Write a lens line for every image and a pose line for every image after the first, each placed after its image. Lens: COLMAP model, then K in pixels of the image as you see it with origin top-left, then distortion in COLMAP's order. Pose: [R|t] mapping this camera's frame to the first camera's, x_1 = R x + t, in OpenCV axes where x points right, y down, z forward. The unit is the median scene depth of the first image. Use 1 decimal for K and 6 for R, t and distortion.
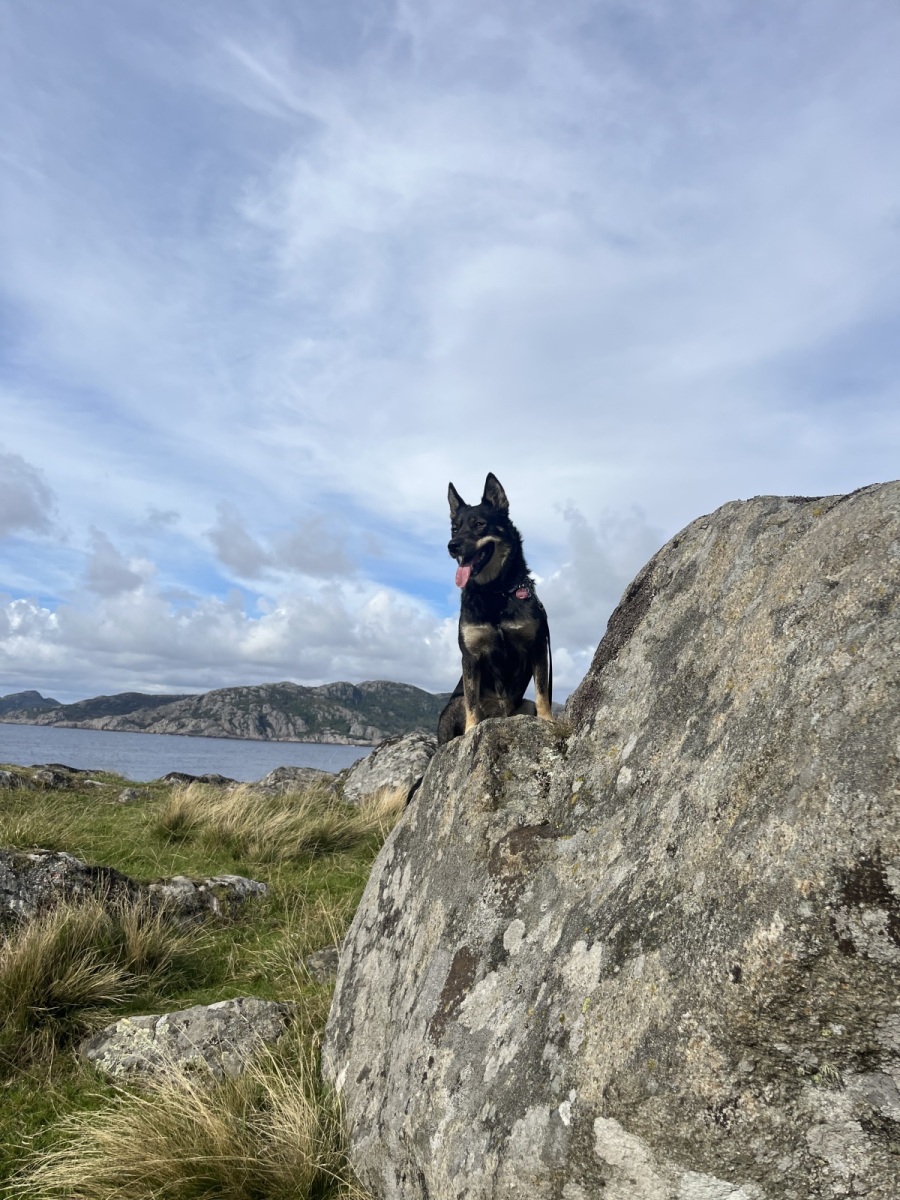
lens RADIAL K [[961.7, 0, 357.1], [0, 961.7, 600.1], [0, 0, 1]] dist [0.046642, -0.088031]
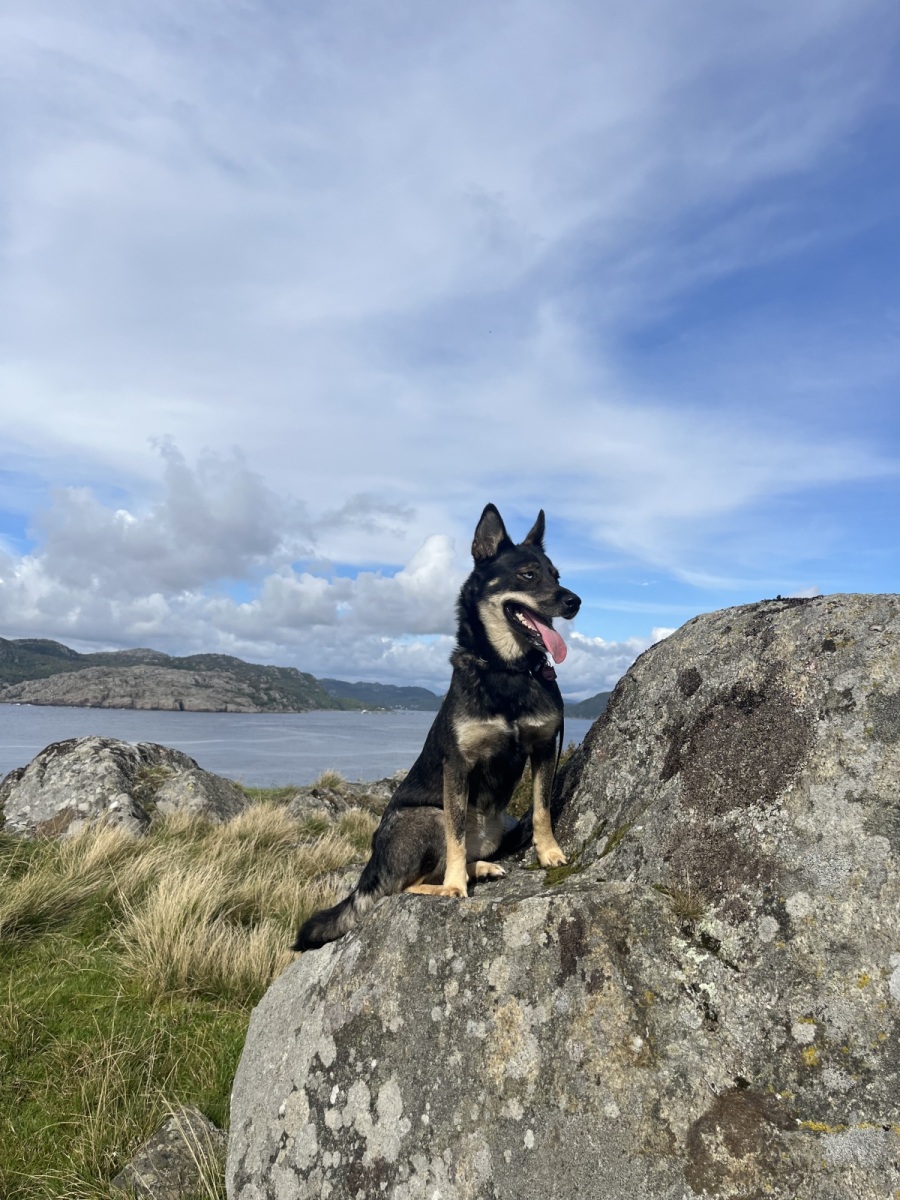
lens RADIAL K [[961.7, 0, 357.1], [0, 961.7, 600.1], [0, 0, 1]] dist [0.046642, -0.088031]
pose [[0.893095, 0.010771, 0.449740, -0.115871], [-0.045520, 0.996746, 0.066522, -0.044214], [-0.447560, -0.079883, 0.890679, 0.188267]]
